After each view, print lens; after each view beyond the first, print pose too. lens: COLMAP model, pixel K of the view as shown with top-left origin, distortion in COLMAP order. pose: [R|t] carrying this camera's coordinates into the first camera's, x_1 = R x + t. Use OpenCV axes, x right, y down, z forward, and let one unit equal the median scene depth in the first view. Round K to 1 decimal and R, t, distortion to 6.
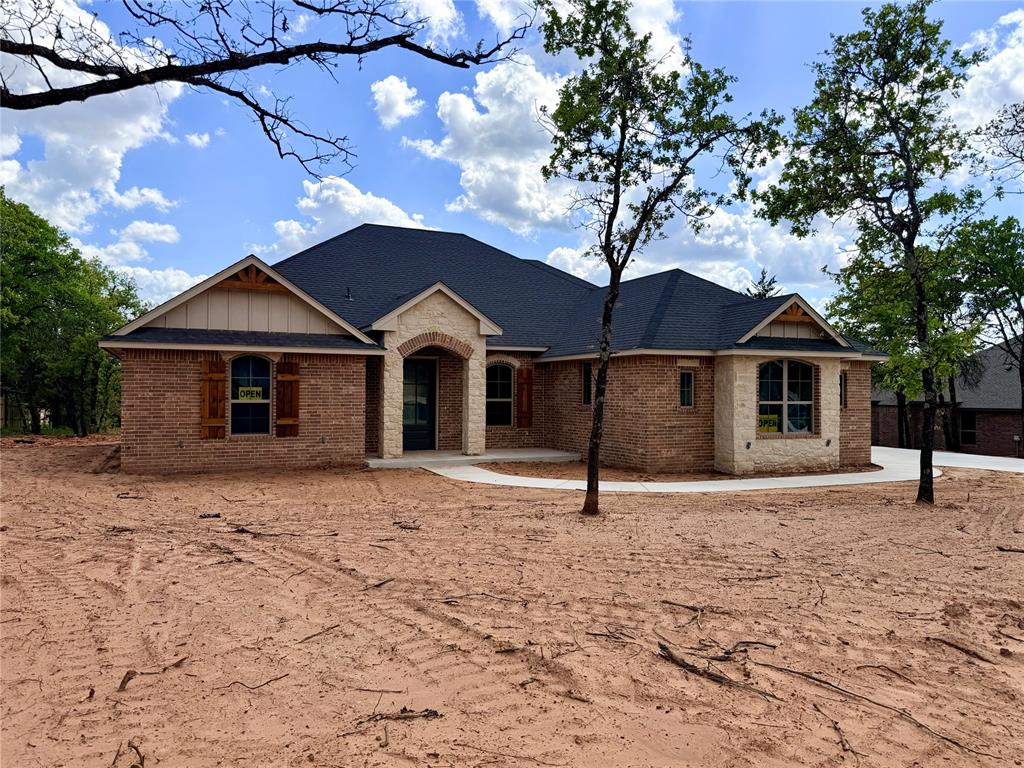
lens RADIAL K [[705.8, 0, 516.9], [0, 705.8, 388.2], [0, 0, 1]] dist [0.123315, -0.171083]
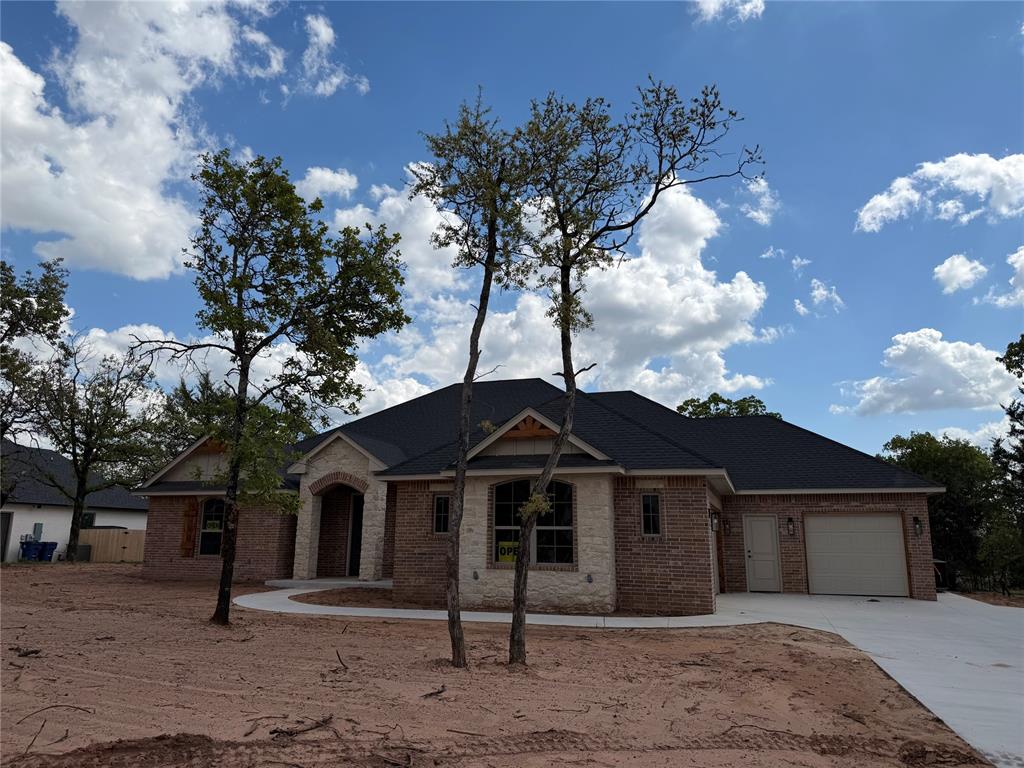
lens RADIAL K [[705.8, 0, 516.9], [0, 705.8, 388.2], [0, 0, 1]] dist [0.123315, -0.171083]
pose [[0.737108, -0.138739, -0.661379, 0.998432], [-0.008760, 0.976654, -0.214638, 0.041059], [0.675718, 0.164005, 0.718685, 0.336582]]
